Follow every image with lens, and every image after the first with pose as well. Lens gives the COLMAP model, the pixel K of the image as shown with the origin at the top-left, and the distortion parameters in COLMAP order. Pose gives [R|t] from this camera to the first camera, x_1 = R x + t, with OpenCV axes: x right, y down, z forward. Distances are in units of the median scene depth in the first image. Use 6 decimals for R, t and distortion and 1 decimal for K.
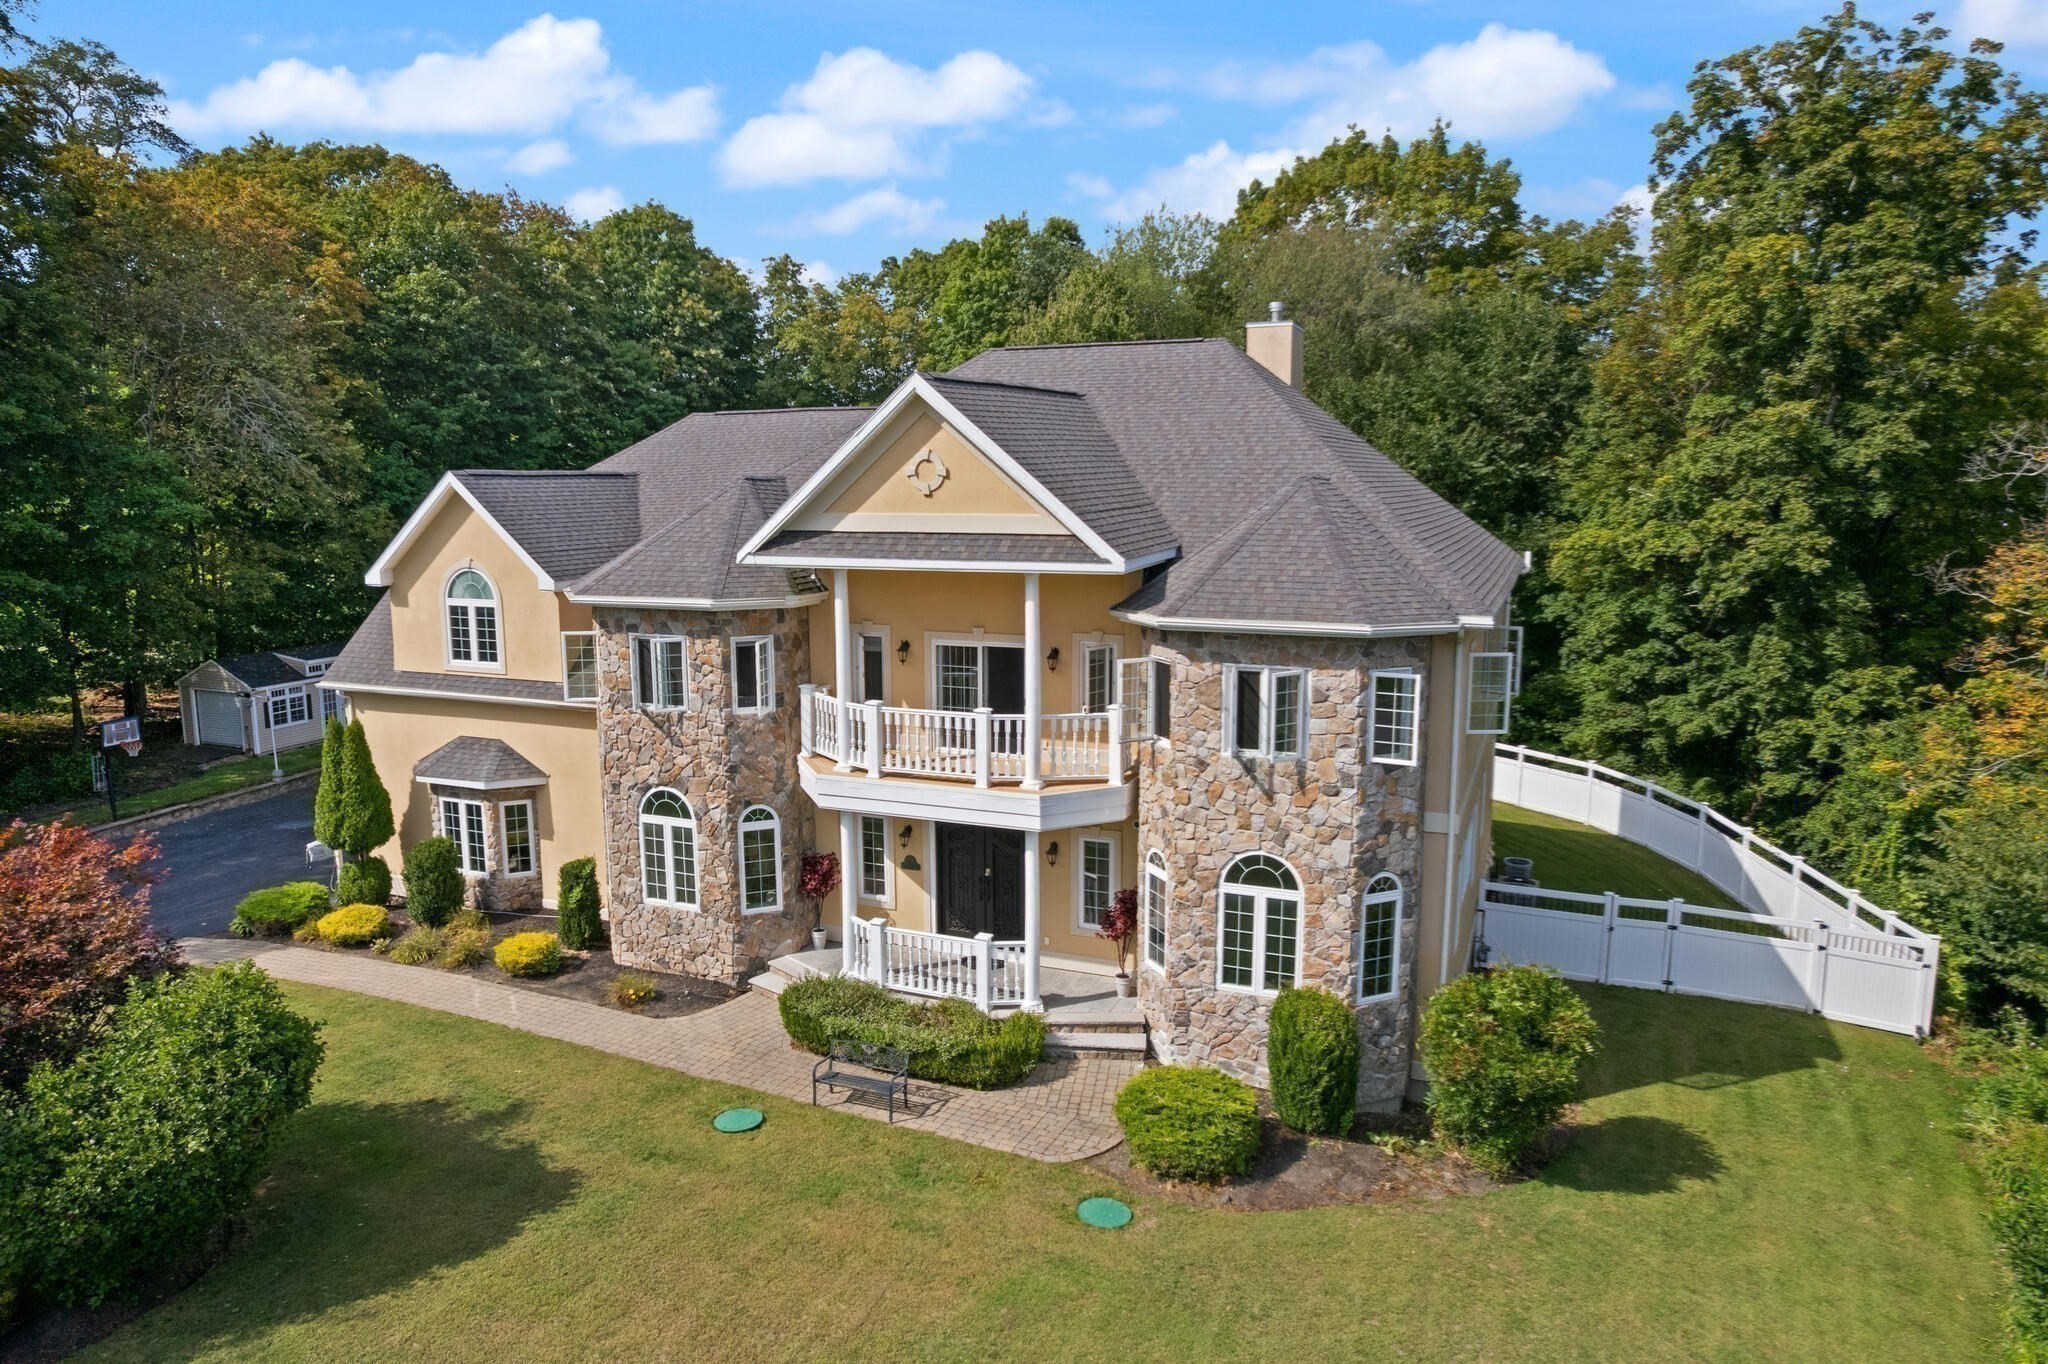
lens RADIAL K [[1310.2, 0, 1024.0], [0, 1310.2, 682.0], [0, 0, 1]] dist [-0.044950, 0.000427]
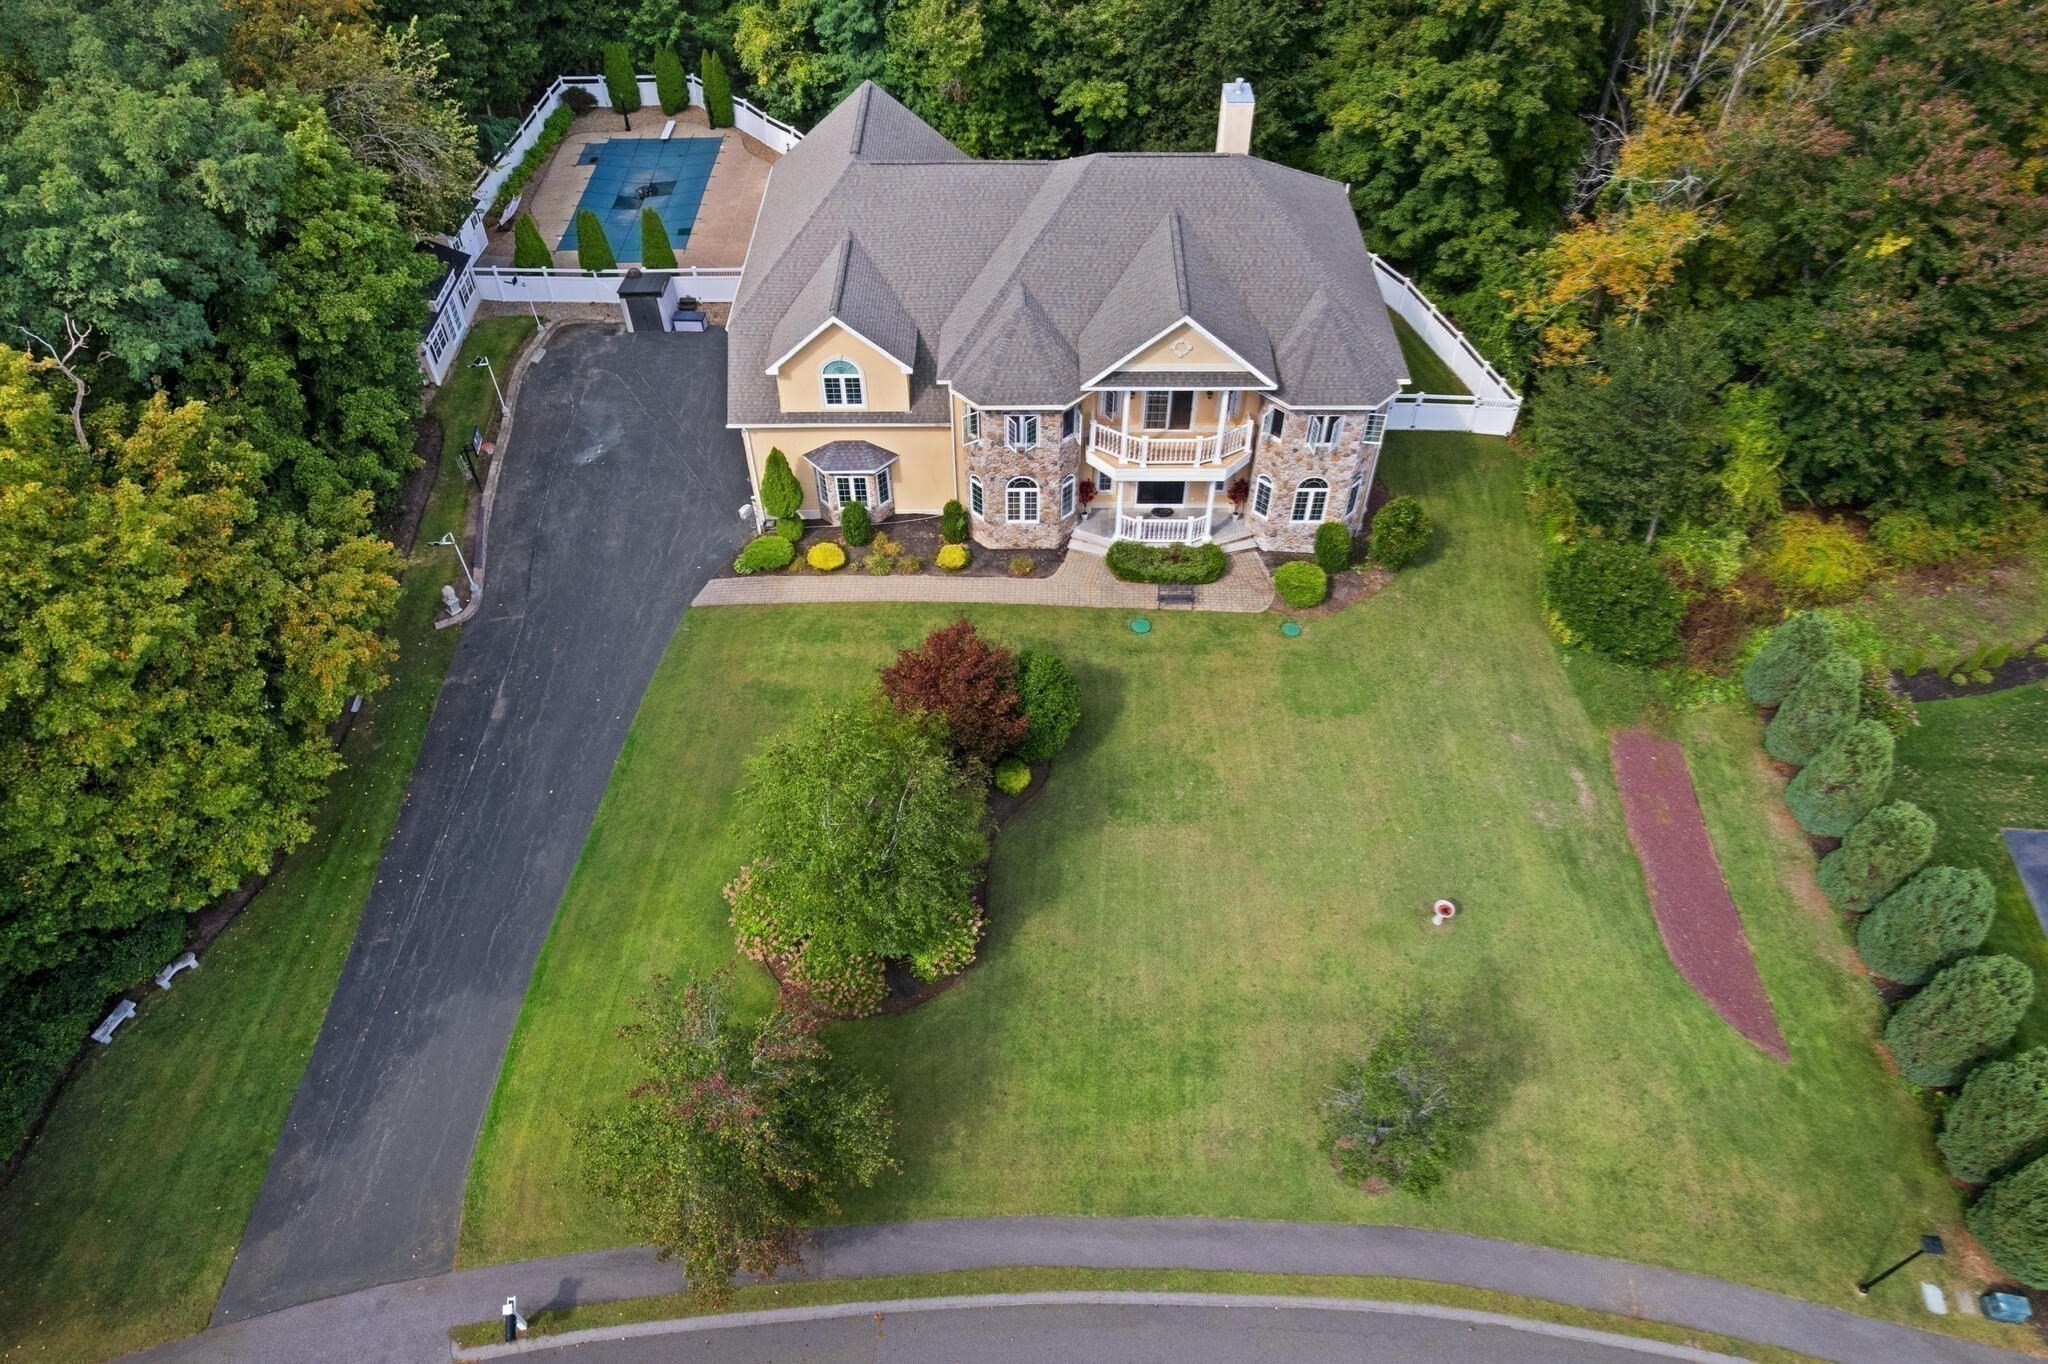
lens RADIAL K [[1310.2, 0, 1024.0], [0, 1310.2, 682.0], [0, 0, 1]] dist [-0.044950, 0.000427]
pose [[0.923855, -0.284285, 0.256268, -0.905843], [0.058887, 0.767162, 0.638744, -1.000299], [-0.378184, -0.575016, 0.725488, -0.686403]]
